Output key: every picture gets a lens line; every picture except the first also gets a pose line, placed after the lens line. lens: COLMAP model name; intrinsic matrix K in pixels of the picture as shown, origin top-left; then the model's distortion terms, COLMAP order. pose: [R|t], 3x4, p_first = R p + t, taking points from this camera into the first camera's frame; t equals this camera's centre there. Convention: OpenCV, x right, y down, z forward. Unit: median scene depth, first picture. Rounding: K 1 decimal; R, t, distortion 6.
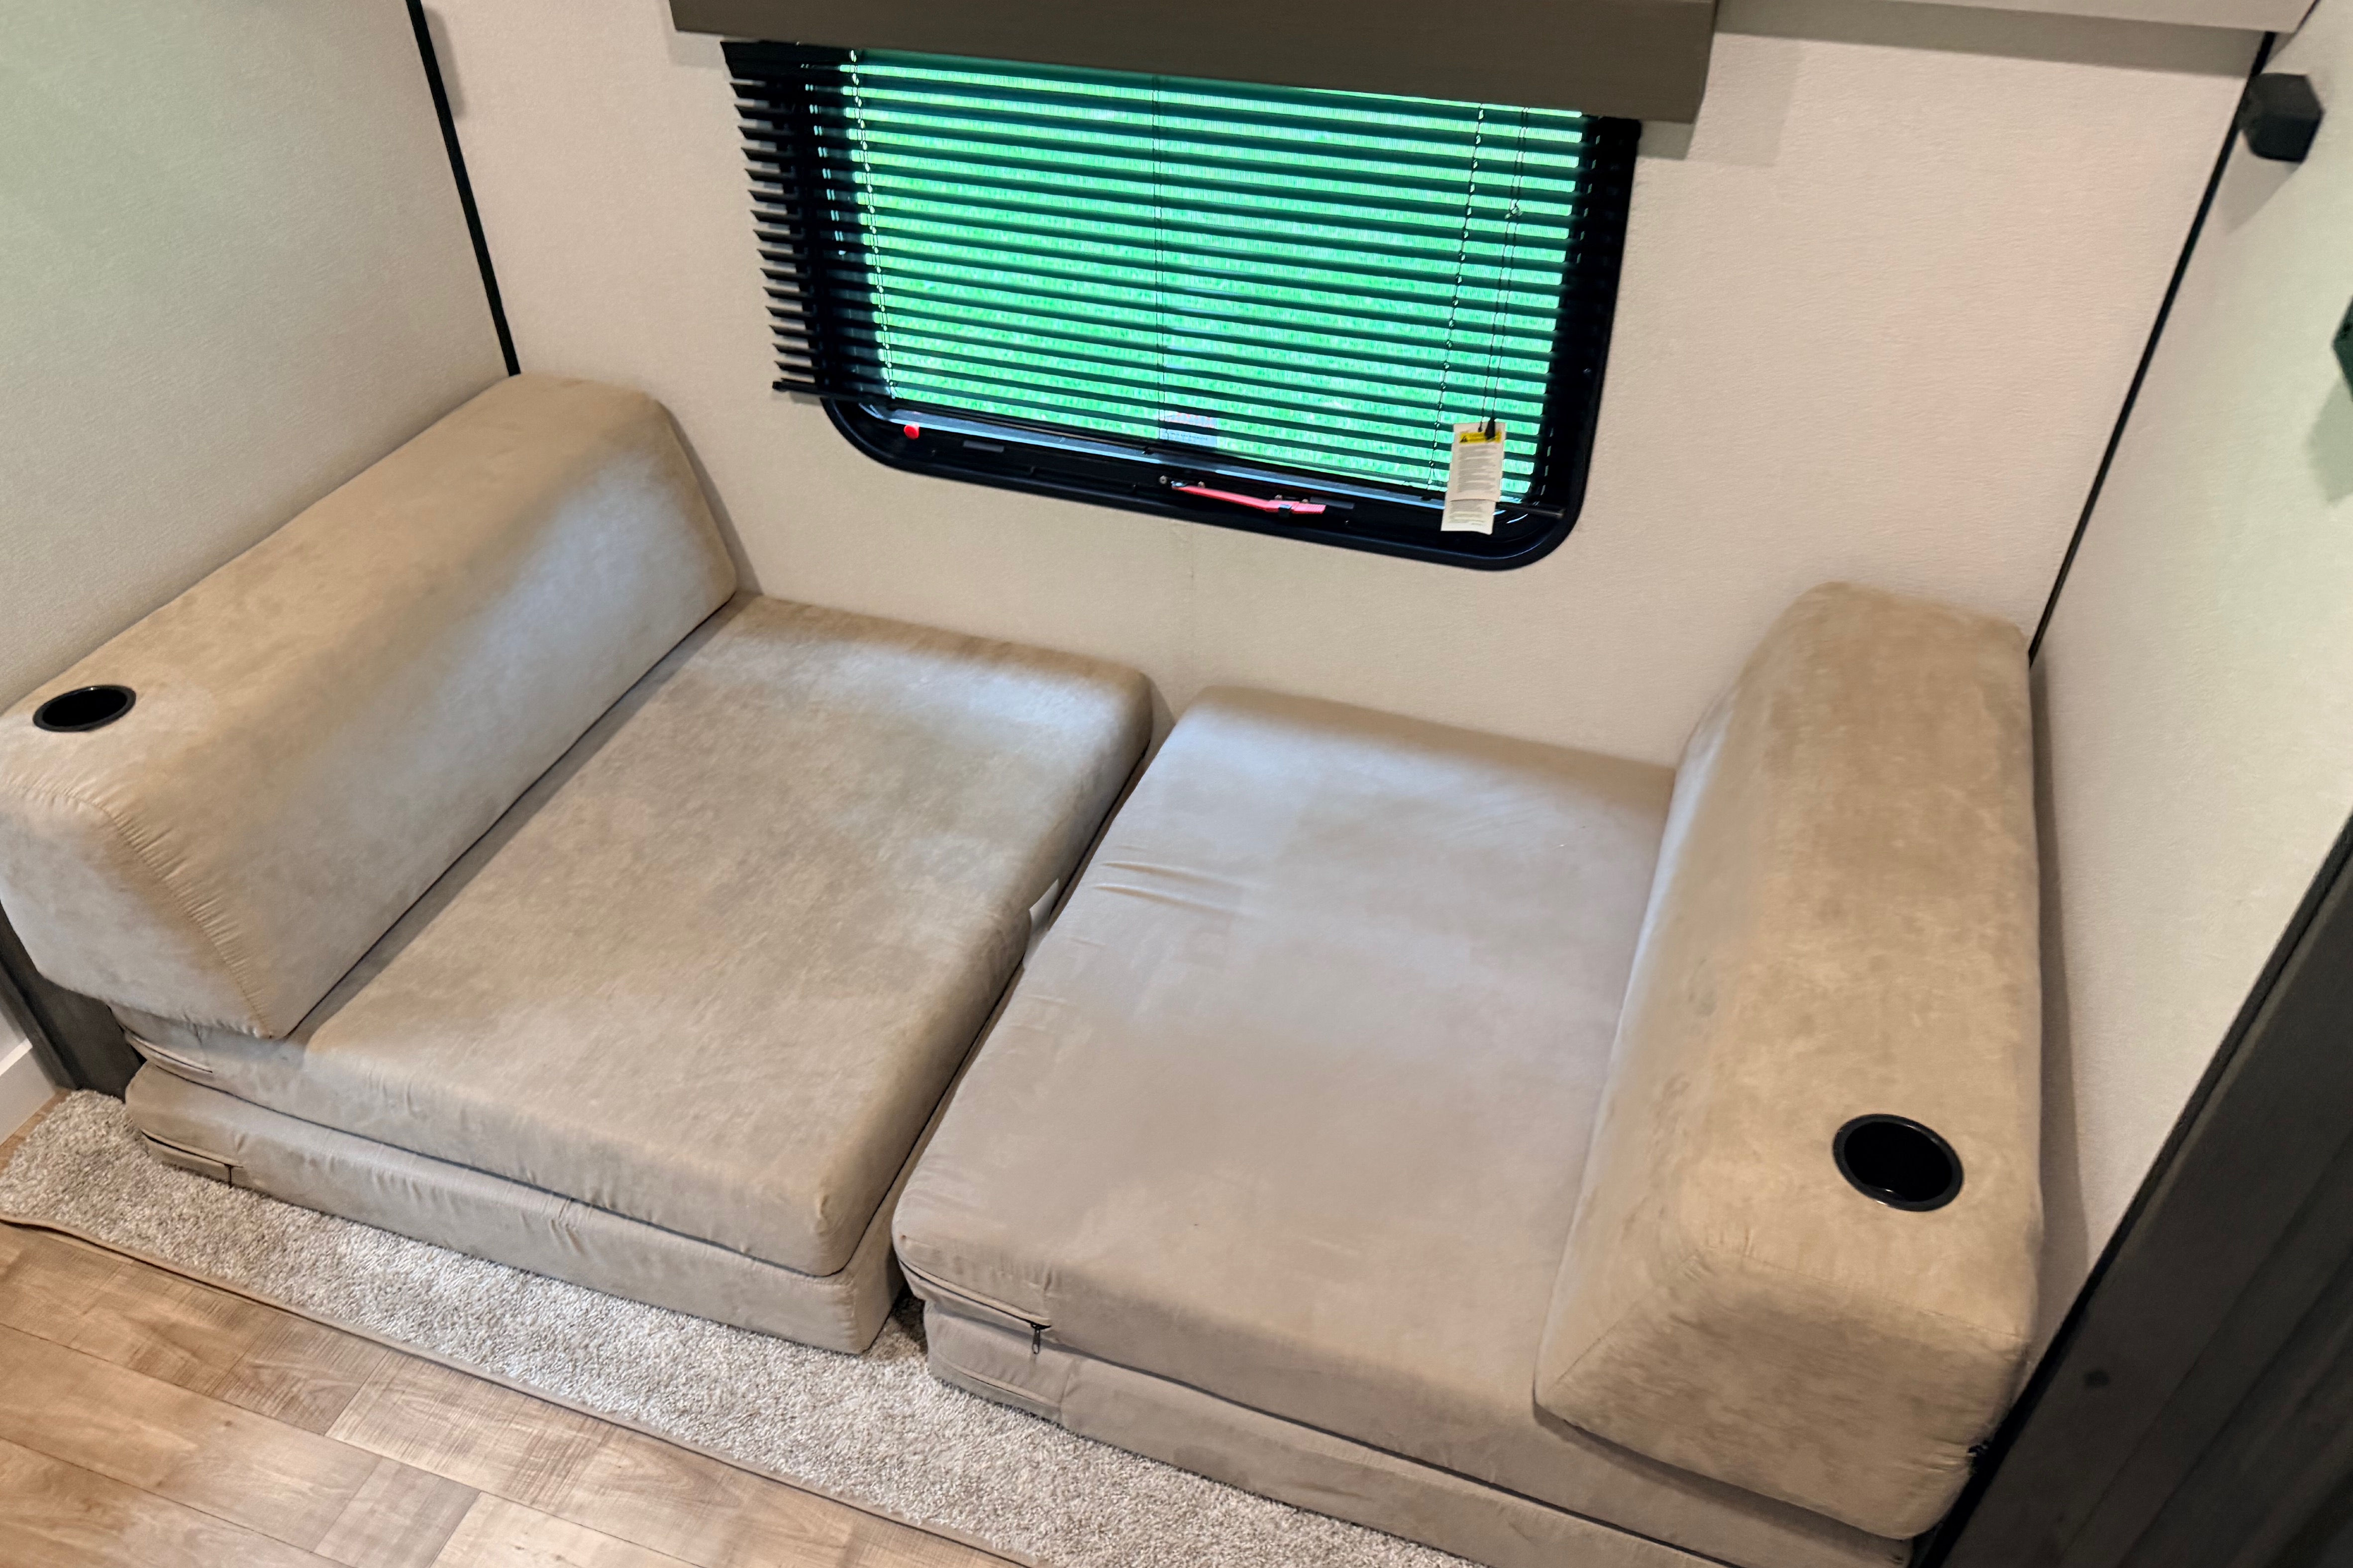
lens RADIAL K [[1659.6, 0, 1183.9], [0, 1659.6, 786.7], [0, 0, 1]] dist [-0.004815, -0.001101]
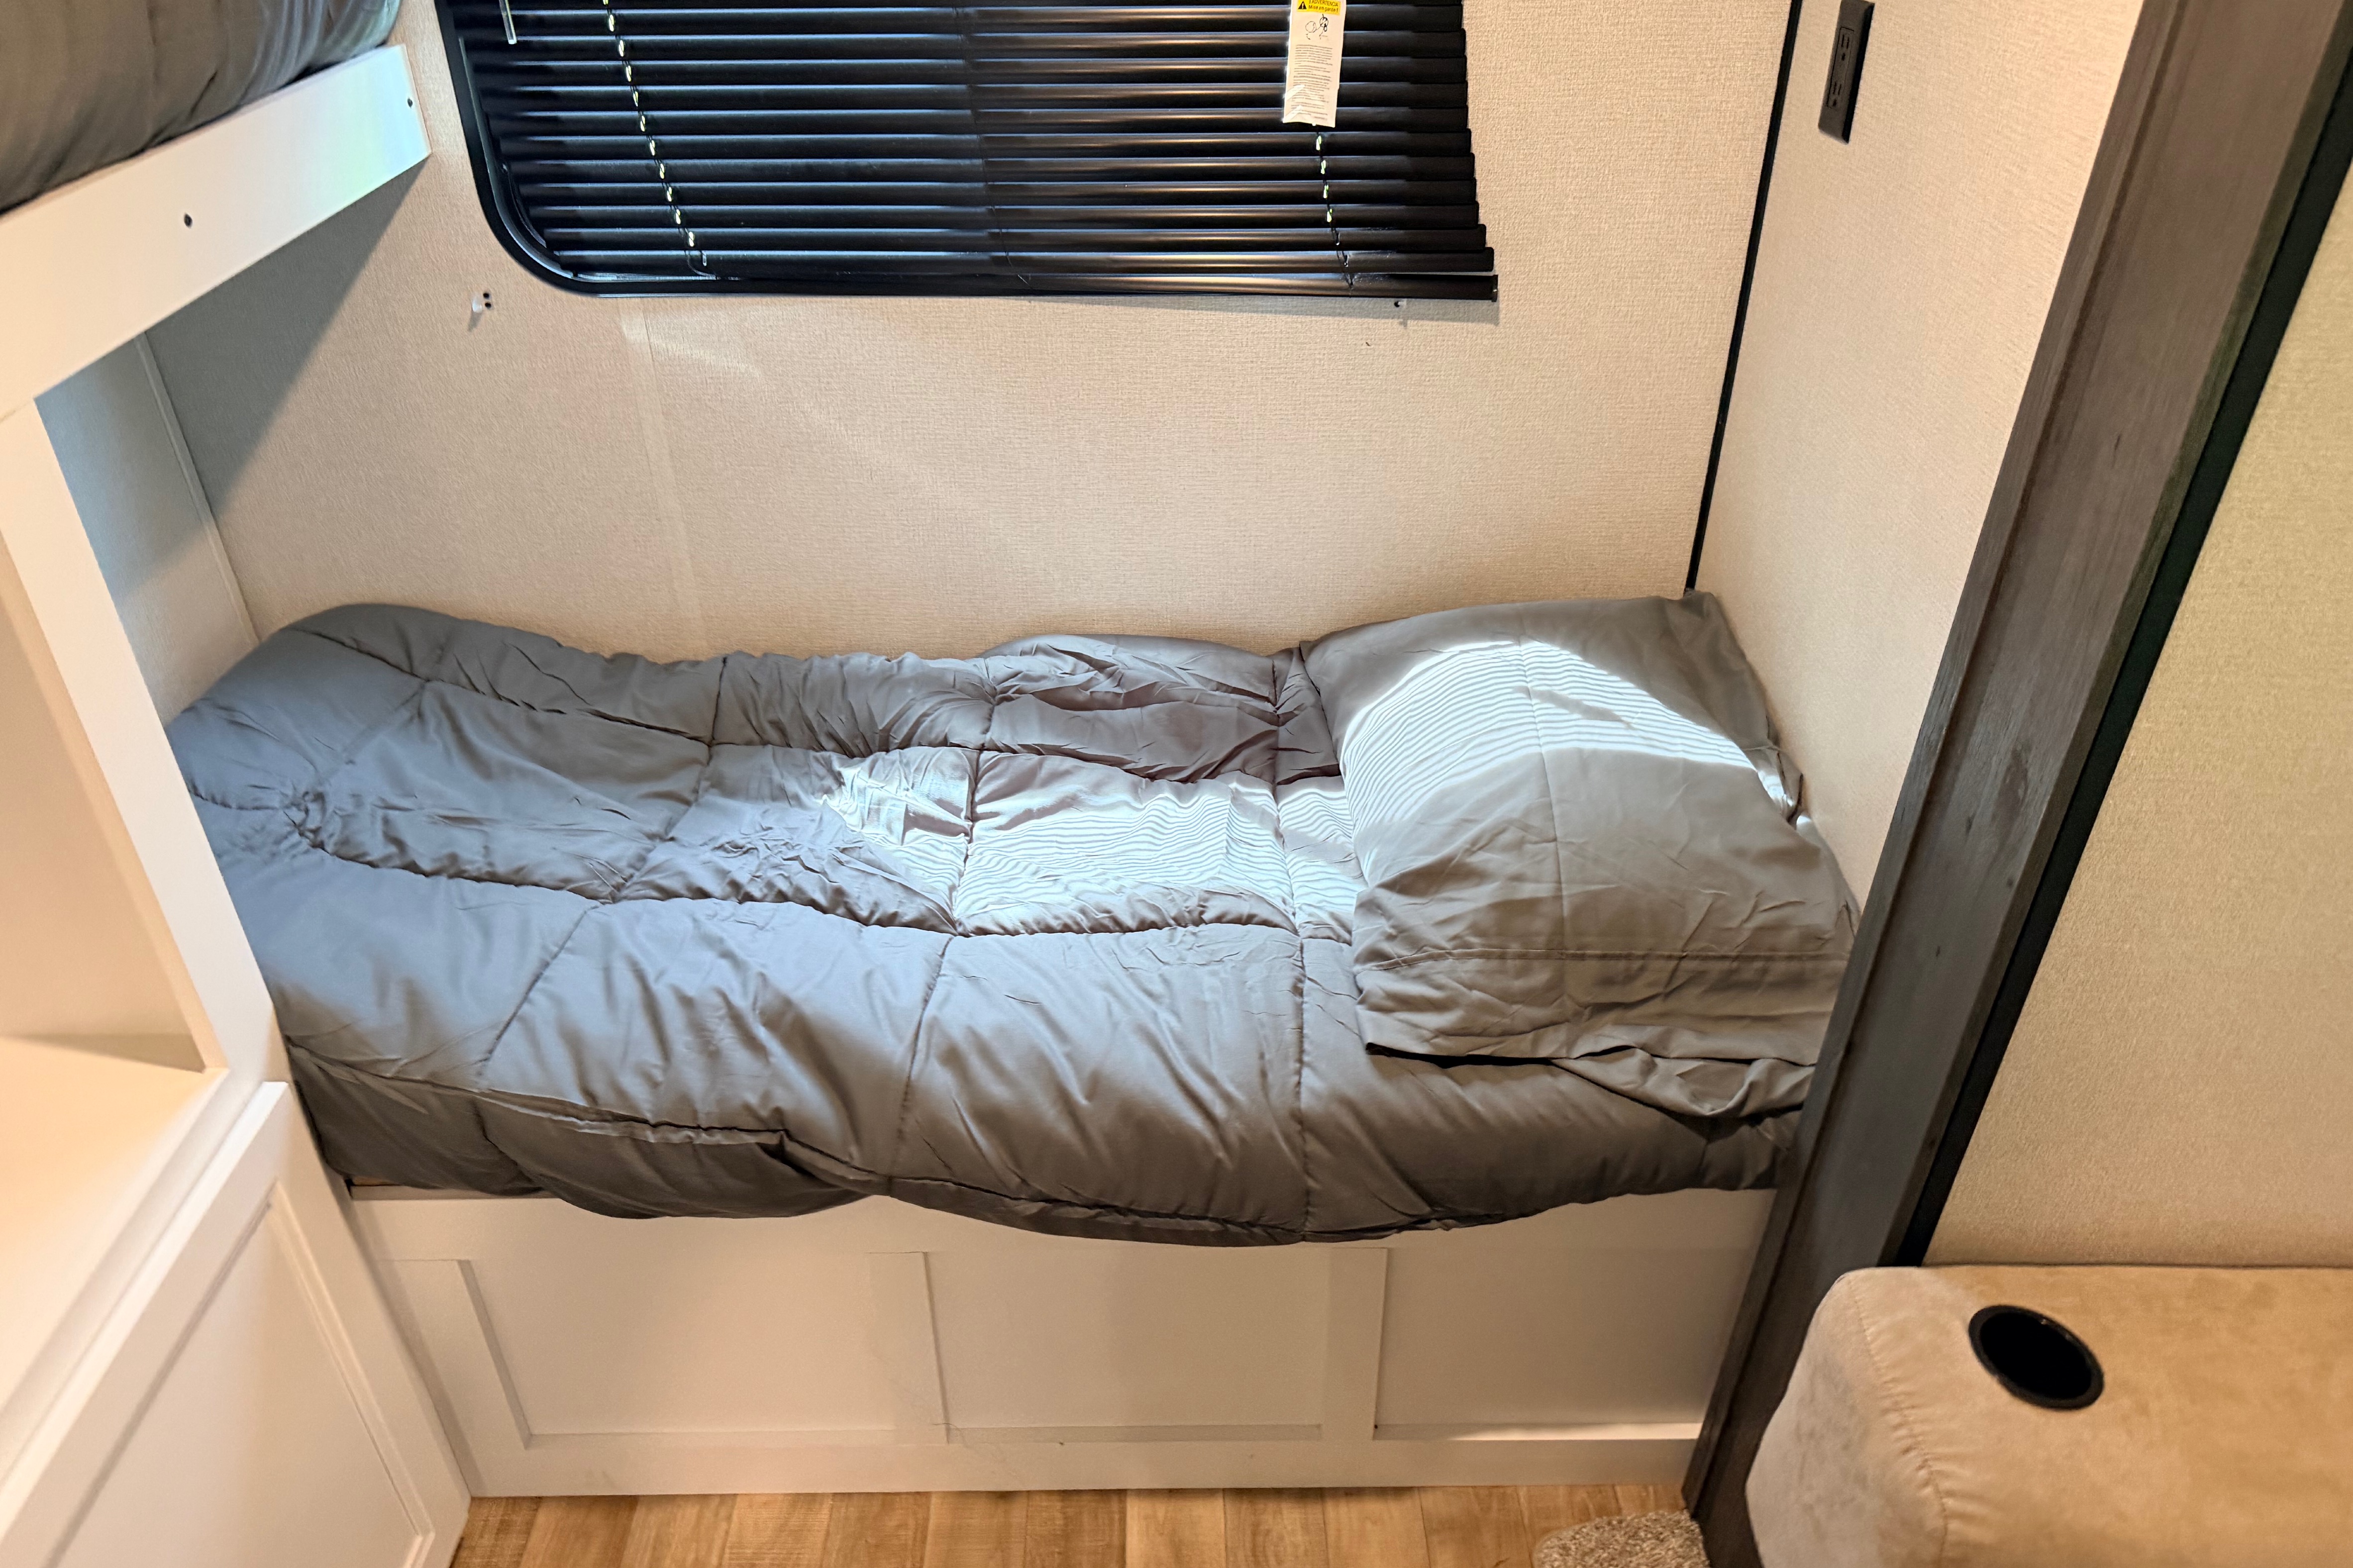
lens RADIAL K [[1659.6, 0, 1183.2], [0, 1659.6, 788.2], [0, 0, 1]] dist [-0.004815, -0.001101]
pose [[0.314728, 0.525703, -0.790305, -0.331346], [-0.607369, 0.751381, 0.257935, -0.184704], [0.729417, 0.398828, 0.555776, 0.231234]]
